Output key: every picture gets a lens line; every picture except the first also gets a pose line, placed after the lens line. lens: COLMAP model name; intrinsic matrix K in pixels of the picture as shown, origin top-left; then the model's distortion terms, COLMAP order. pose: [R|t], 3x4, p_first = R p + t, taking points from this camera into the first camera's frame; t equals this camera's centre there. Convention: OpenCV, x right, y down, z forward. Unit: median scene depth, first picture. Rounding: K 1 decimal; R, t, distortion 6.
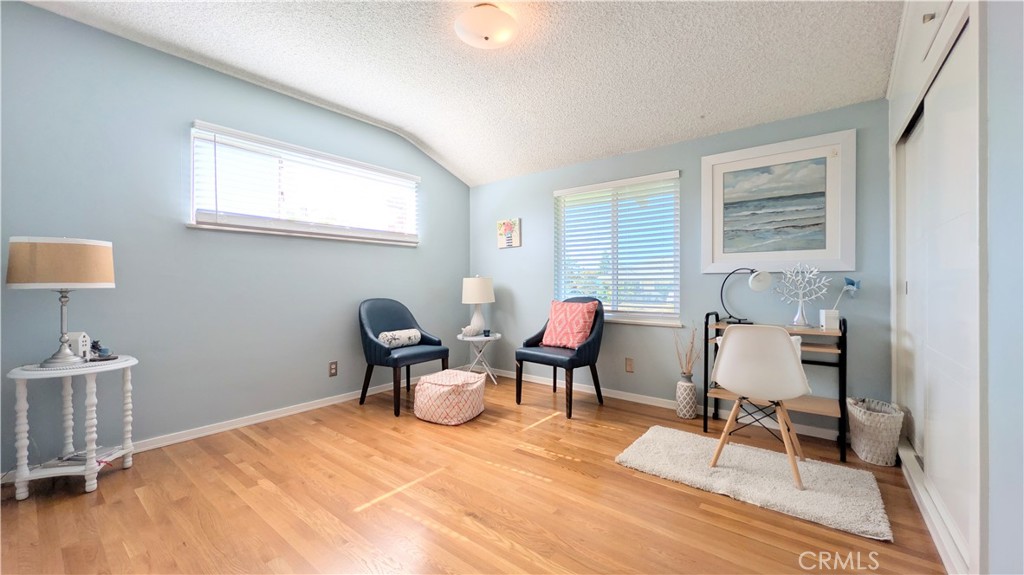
lens RADIAL K [[390.8, 0, 514.9], [0, 390.8, 287.7], [0, 0, 1]] dist [0.002707, 0.000399]
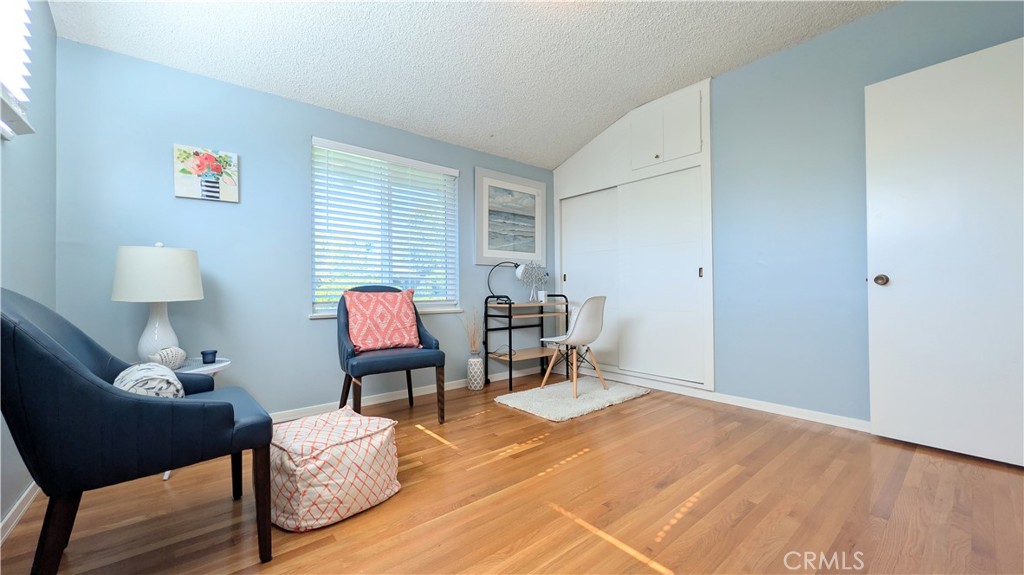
lens RADIAL K [[390.8, 0, 514.2], [0, 390.8, 285.4], [0, 0, 1]] dist [0.002707, 0.000399]
pose [[0.208178, 0.008672, 0.978052, -0.698016], [0.011704, 0.999867, -0.011357, 0.044603], [-0.978021, 0.013811, 0.208049, 0.687235]]
